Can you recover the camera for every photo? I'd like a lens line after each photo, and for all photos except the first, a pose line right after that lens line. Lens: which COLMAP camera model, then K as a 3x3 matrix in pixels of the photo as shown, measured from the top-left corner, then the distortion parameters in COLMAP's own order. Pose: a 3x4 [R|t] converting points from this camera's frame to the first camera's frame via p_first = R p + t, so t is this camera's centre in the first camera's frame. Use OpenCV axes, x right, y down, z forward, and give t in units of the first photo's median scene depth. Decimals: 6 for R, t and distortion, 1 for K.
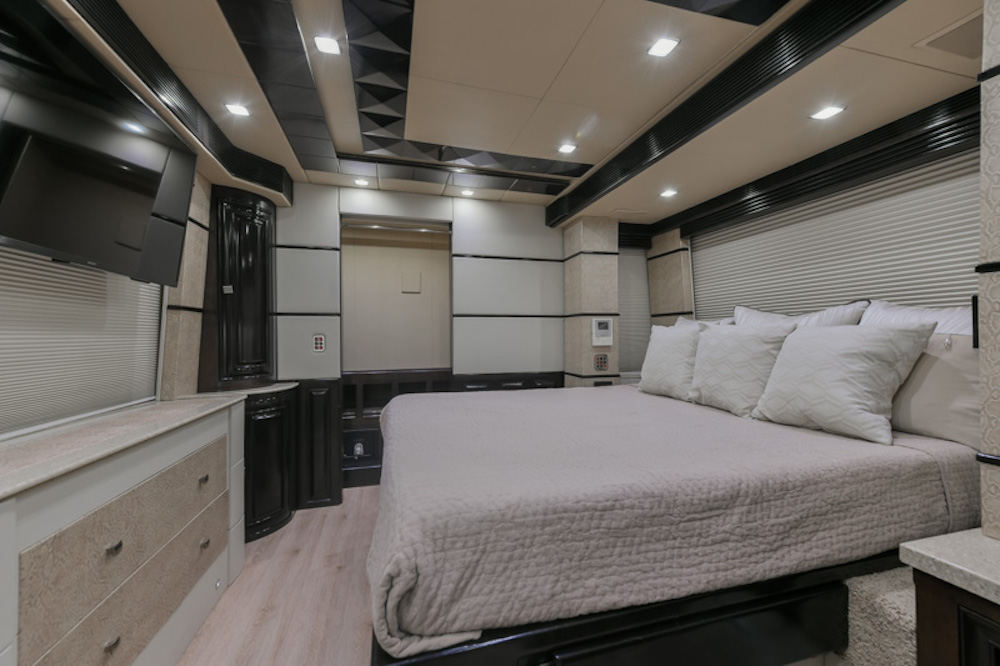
lens RADIAL K [[394.2, 0, 497.0], [0, 394.2, 336.3], [0, 0, 1]] dist [0.015757, 0.000087]
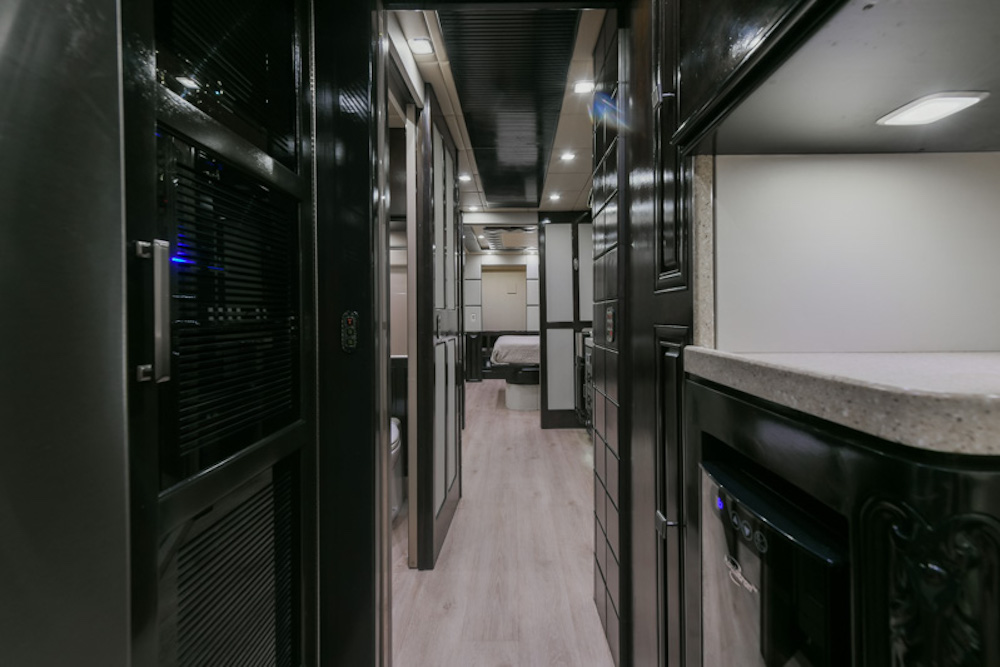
lens RADIAL K [[408.6, 0, 513.9], [0, 408.6, 316.7], [0, 0, 1]] dist [0.000186, 0.000005]
pose [[0.964422, -0.000361, -0.264368, 0.595494], [0.001728, 0.999986, 0.004938, 0.002448], [0.264363, -0.005219, 0.964409, -1.765408]]
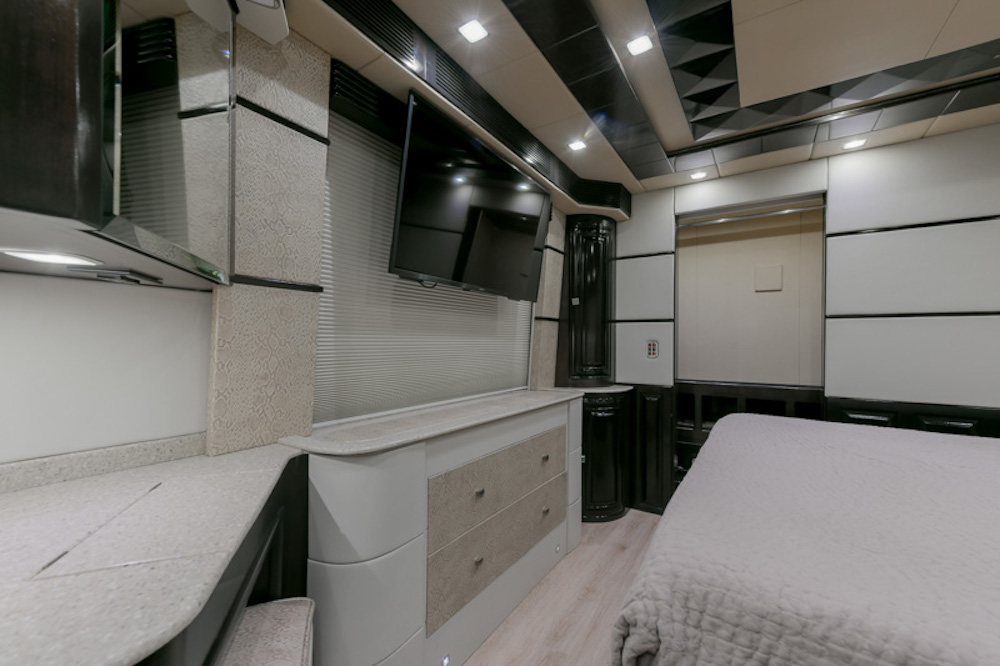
lens RADIAL K [[394.0, 0, 512.5], [0, 394.0, 340.9], [0, 0, 1]] dist [0.019429, 0.000331]
pose [[0.672100, 0.010735, -0.740383, 0.065446], [-0.012976, 0.999912, 0.002719, -0.002095], [0.740347, 0.007780, 0.672180, 0.077001]]
